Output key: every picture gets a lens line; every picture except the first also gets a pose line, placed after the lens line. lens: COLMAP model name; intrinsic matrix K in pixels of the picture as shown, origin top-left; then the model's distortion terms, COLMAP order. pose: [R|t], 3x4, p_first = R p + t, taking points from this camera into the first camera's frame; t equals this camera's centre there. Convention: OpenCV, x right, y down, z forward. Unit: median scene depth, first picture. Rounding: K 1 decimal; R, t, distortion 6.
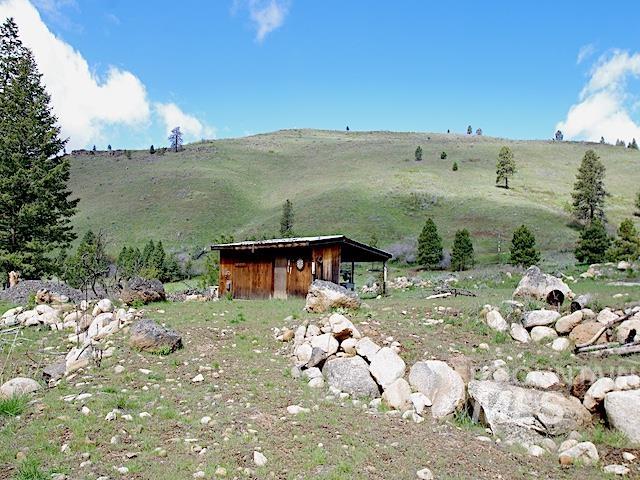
lens RADIAL K [[475.9, 0, 319.0], [0, 475.9, 226.8], [0, 0, 1]] dist [-0.057120, 0.029760]
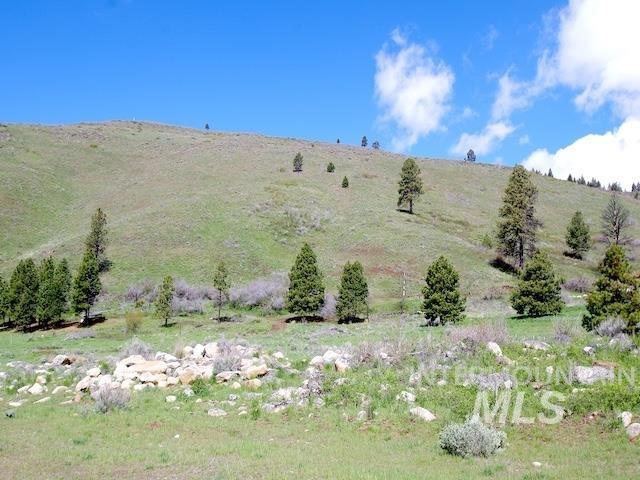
lens RADIAL K [[608.5, 0, 313.1], [0, 608.5, 239.2], [0, 0, 1]] dist [-0.052874, 0.000000]
pose [[0.972056, 0.048556, 0.229674, 0.035355], [-0.039707, 0.998286, -0.042996, 0.010621], [-0.231368, 0.032675, 0.972317, 0.132880]]
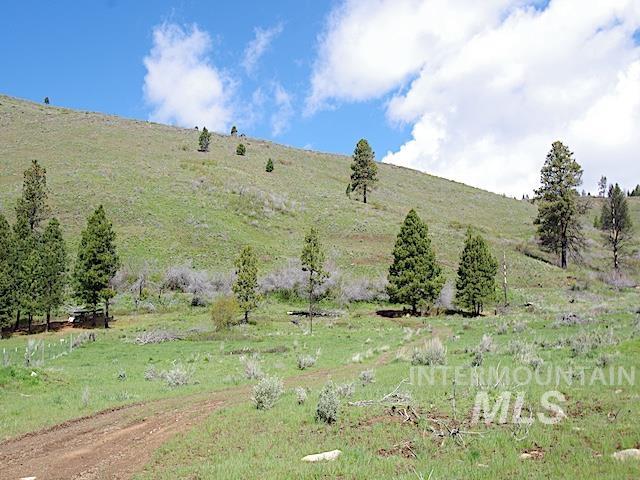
lens RADIAL K [[631.4, 0, 317.1], [0, 631.4, 240.8], [0, 0, 1]] dist [-0.074092, 0.000000]
pose [[0.846163, 0.078278, 0.527144, -0.165208], [-0.046346, 0.996215, -0.073539, 0.055888], [-0.530905, 0.037795, 0.846588, 0.414654]]
